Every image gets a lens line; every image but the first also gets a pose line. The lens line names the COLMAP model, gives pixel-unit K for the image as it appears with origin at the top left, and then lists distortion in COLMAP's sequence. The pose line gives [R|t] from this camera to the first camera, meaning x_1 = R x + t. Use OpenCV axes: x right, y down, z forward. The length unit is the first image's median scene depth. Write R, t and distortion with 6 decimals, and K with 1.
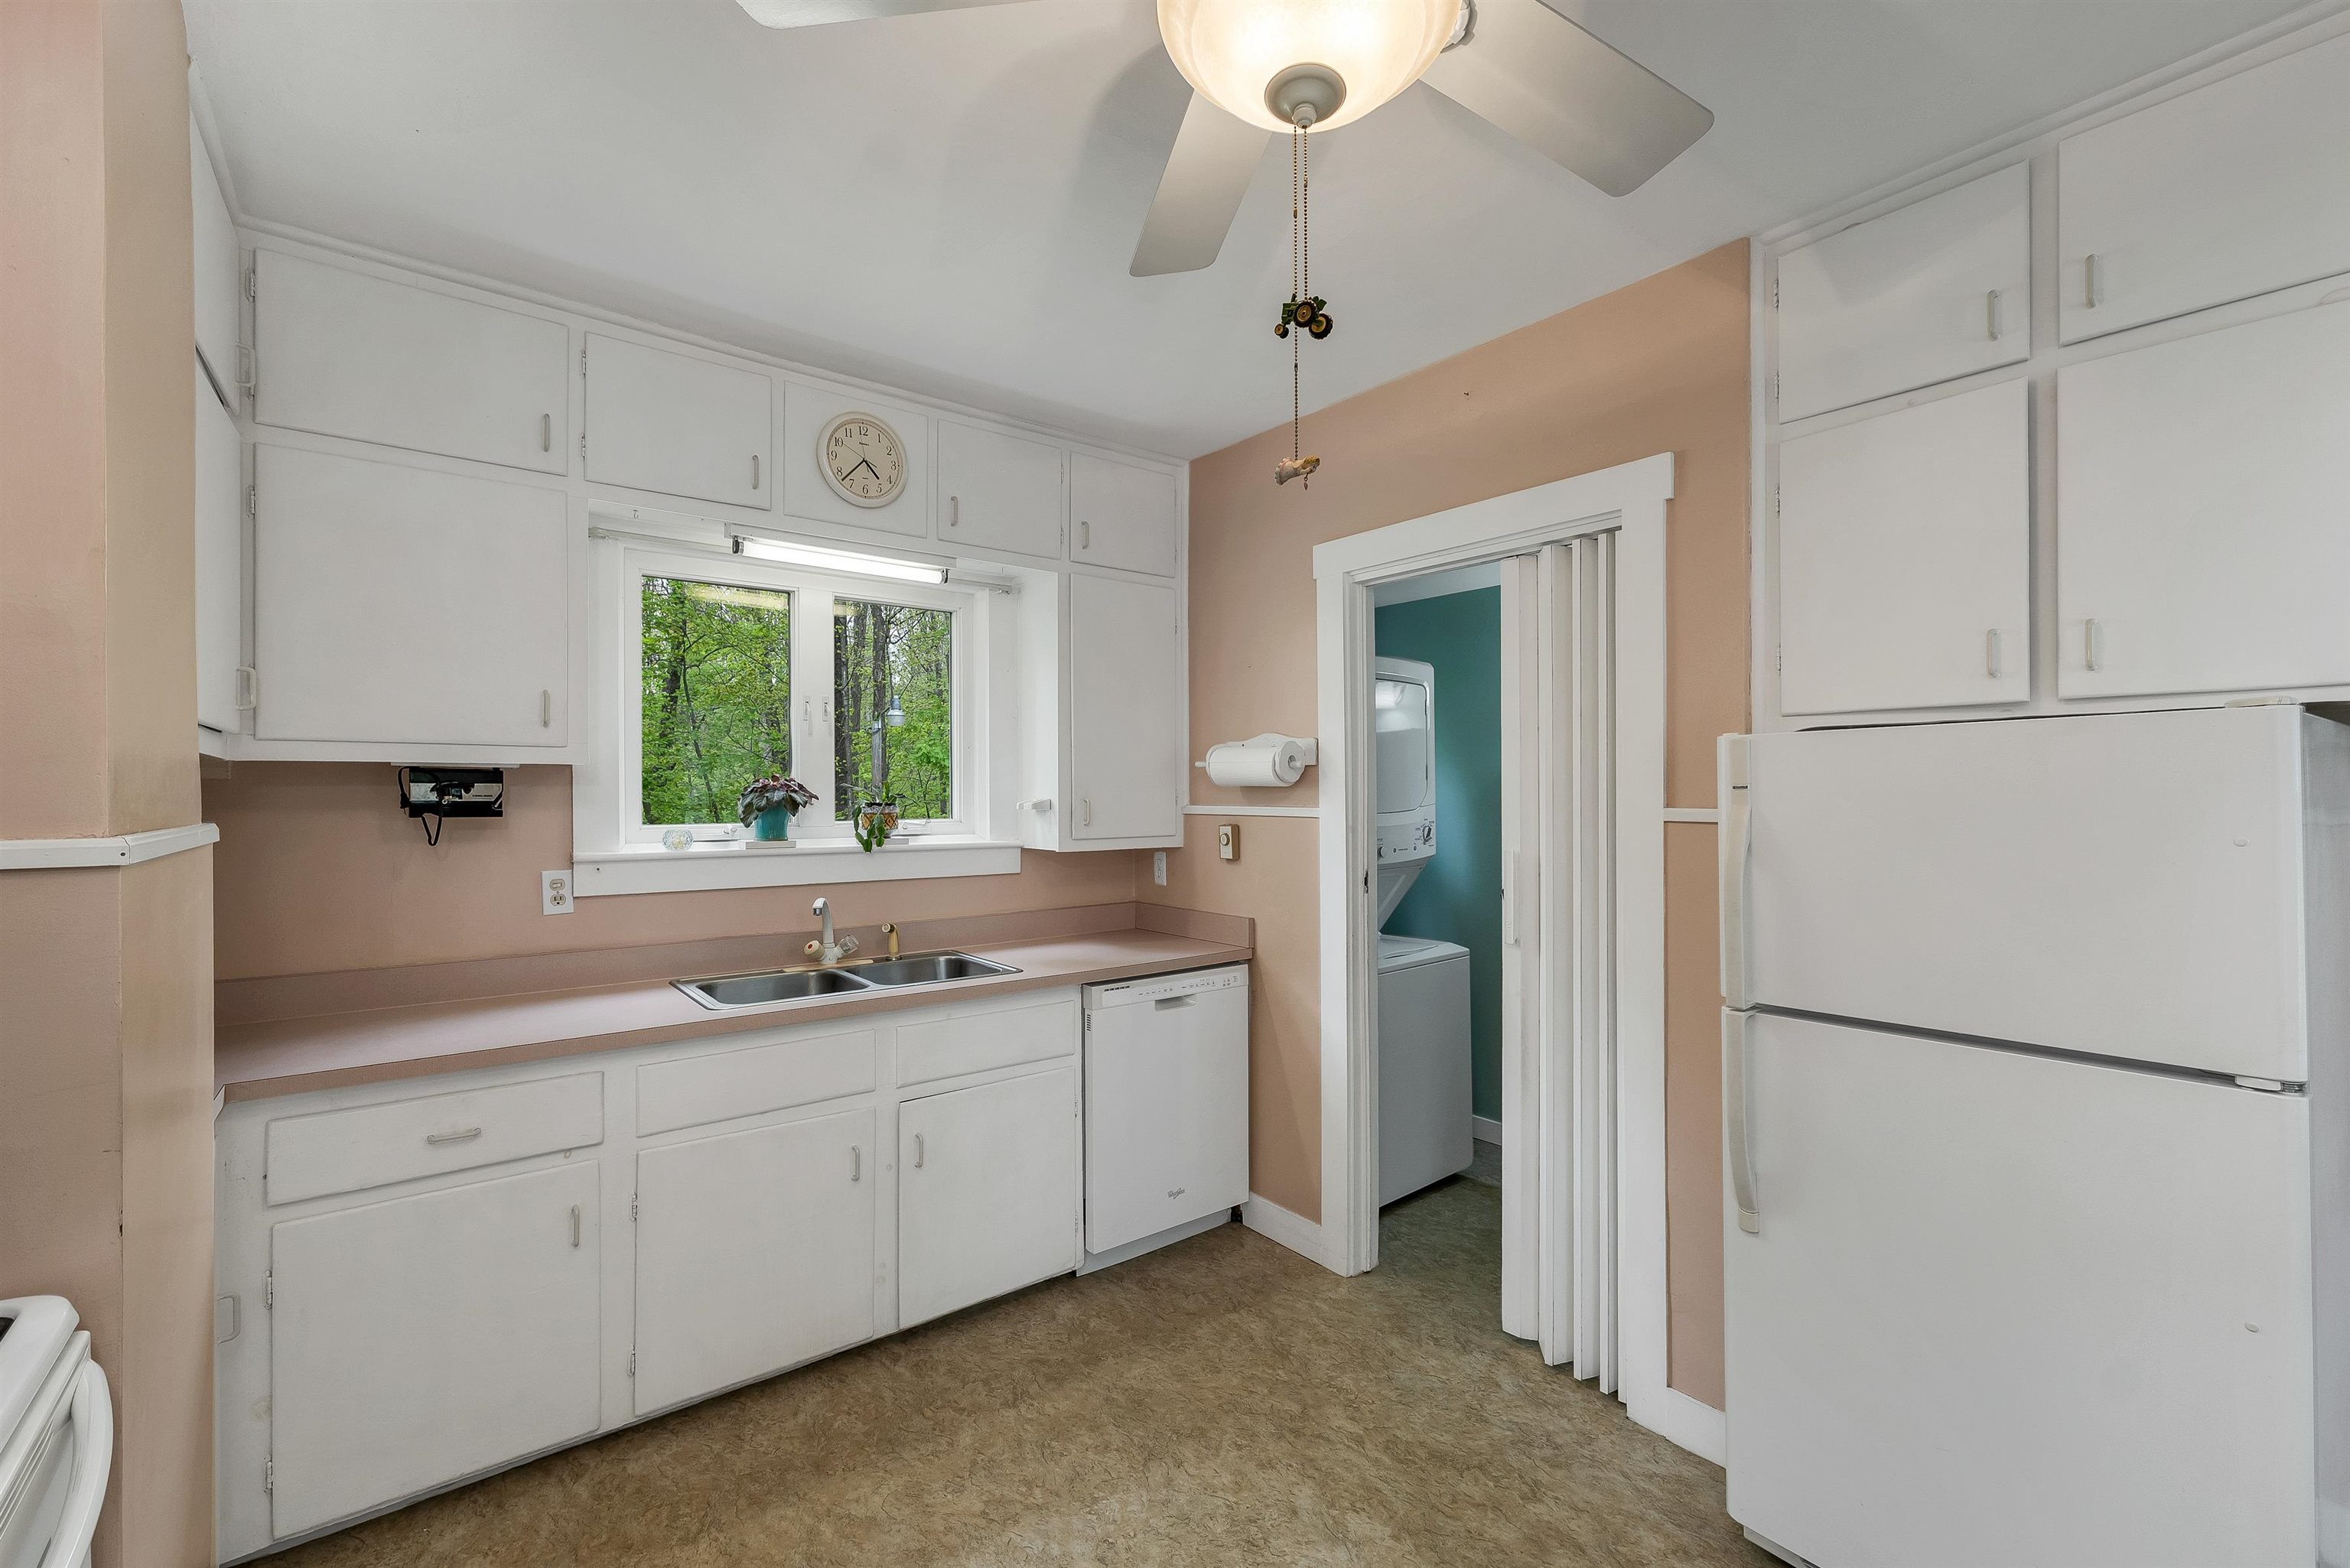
lens RADIAL K [[997.9, 0, 1175.0], [0, 997.9, 784.0], [0, 0, 1]] dist [-0.001938, -0.000889]
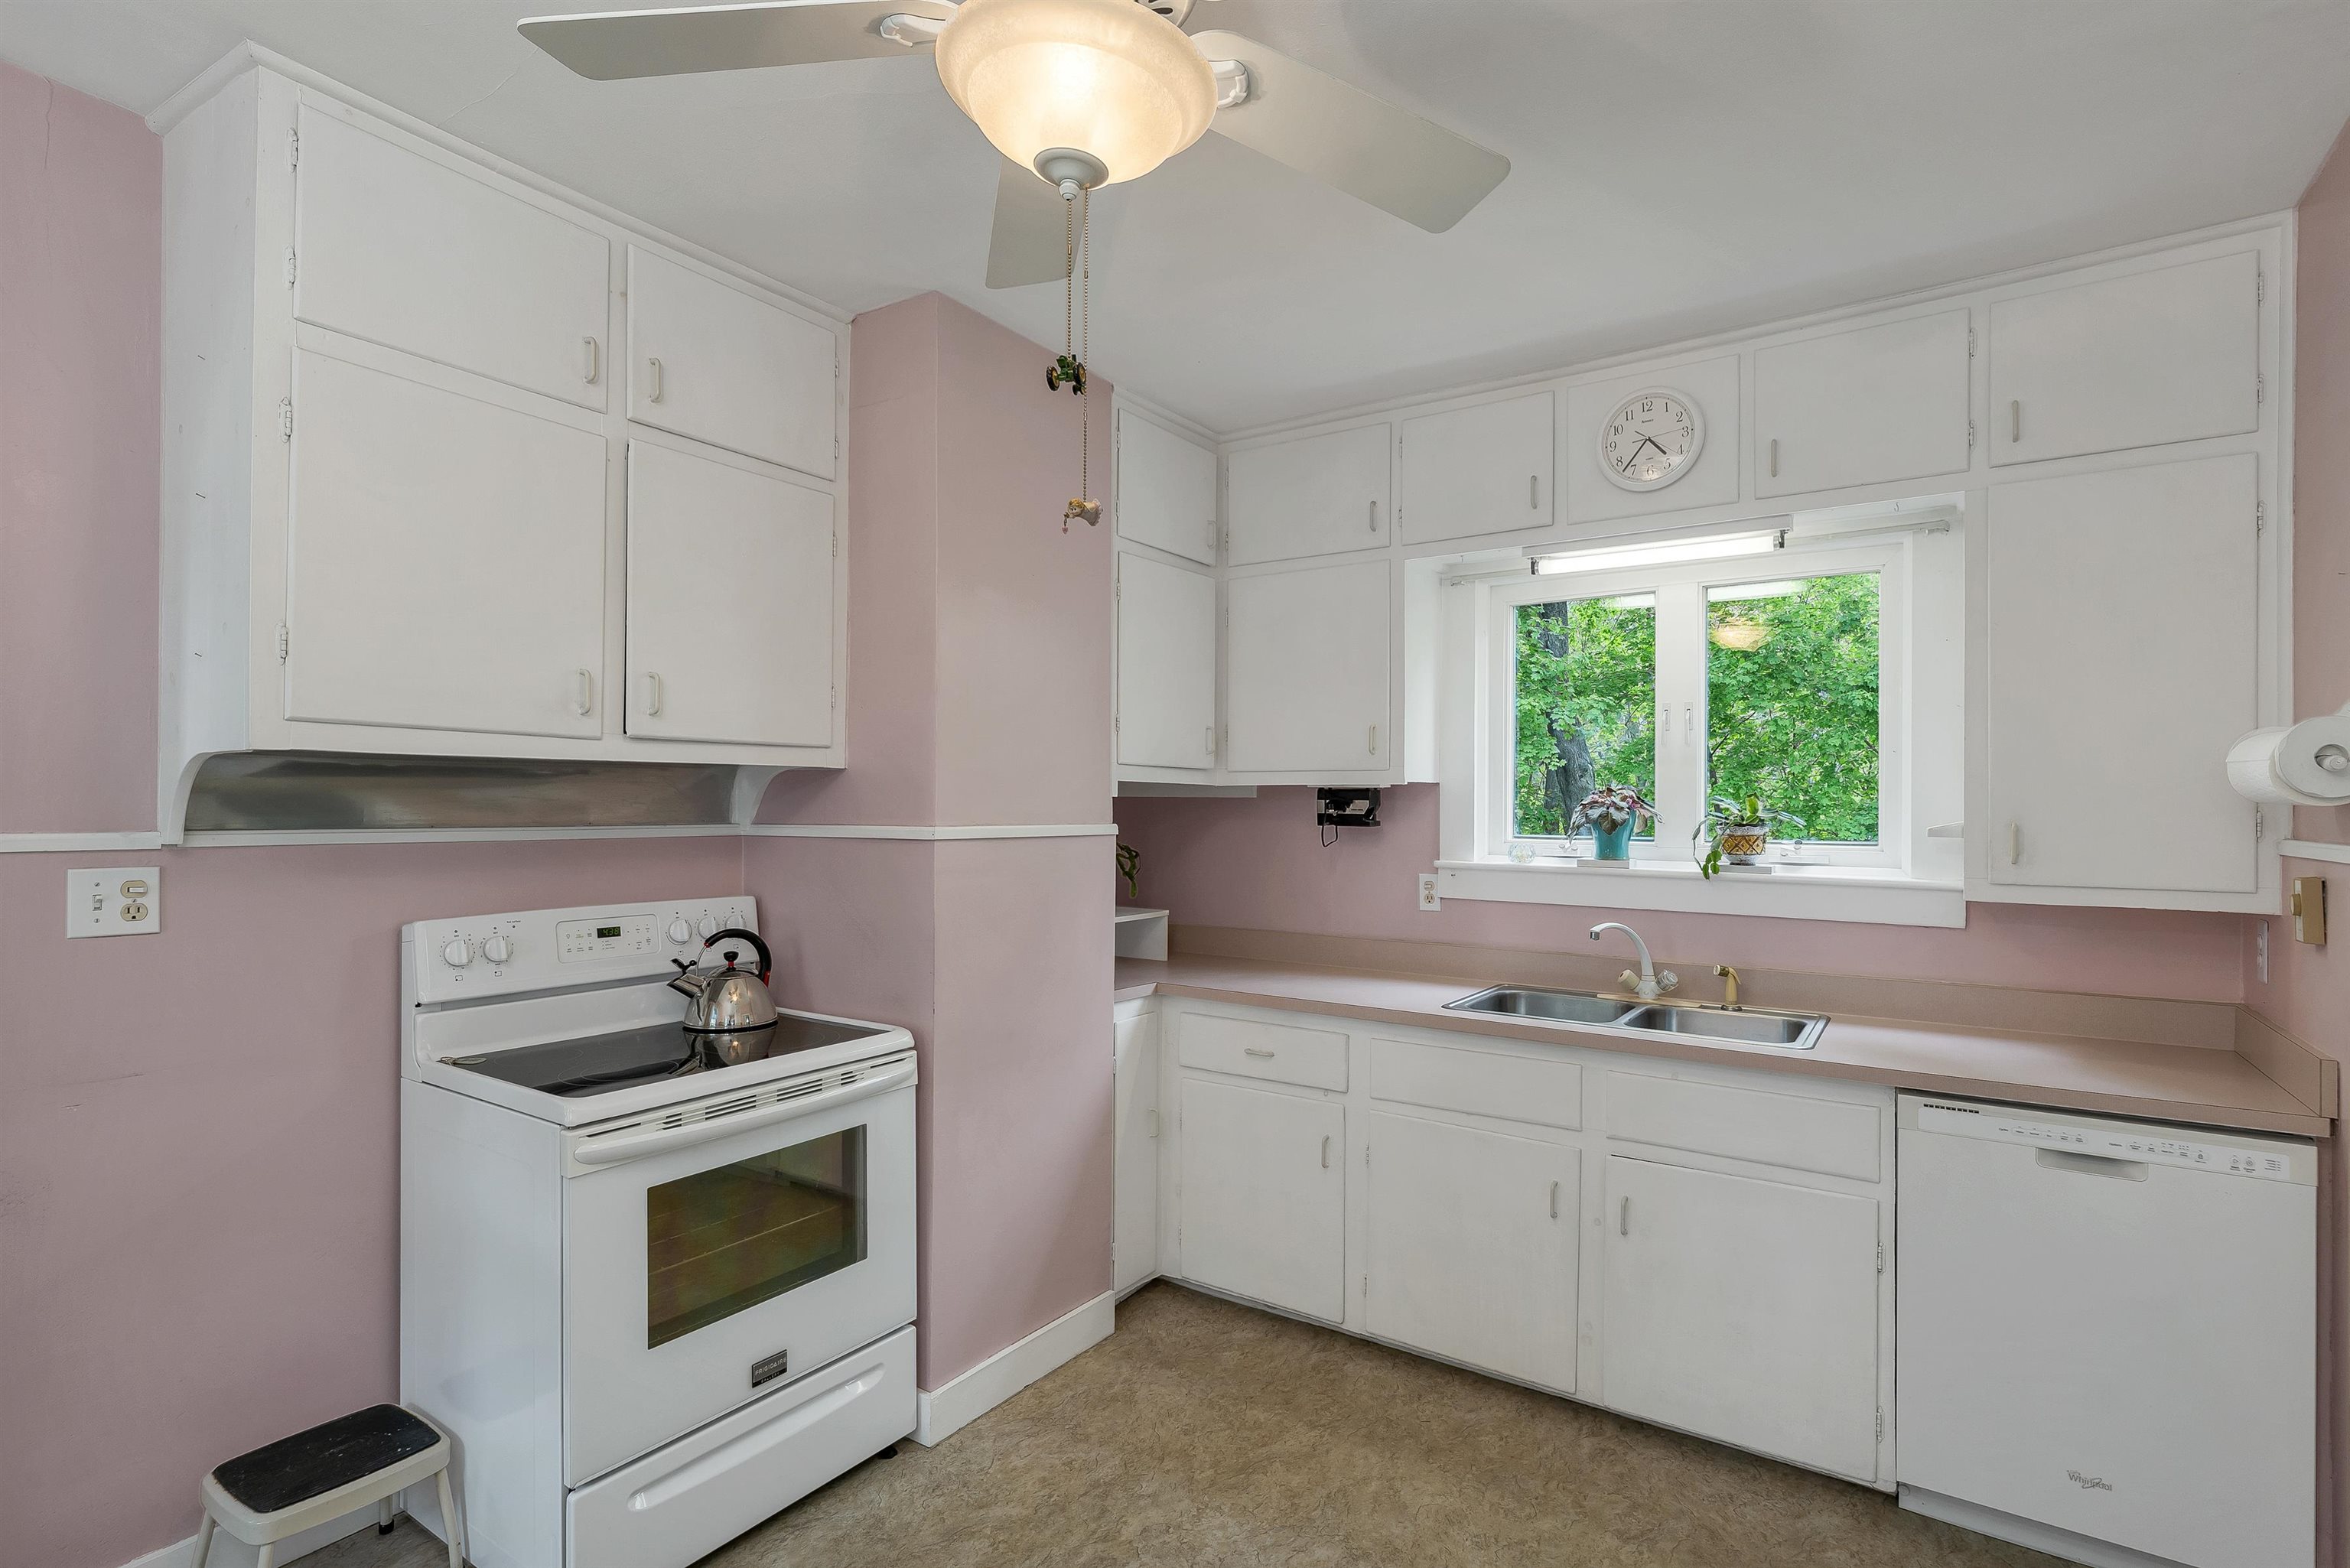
lens RADIAL K [[1122.2, 0, 1172.8], [0, 1122.2, 797.3], [0, 0, 1]] dist [0.001004, -0.000245]
pose [[0.299412, -0.003278, -0.954118, 0.557183], [-0.000489, 0.999993, -0.003590, 0.001058], [0.954124, 0.001542, 0.299408, 0.311764]]
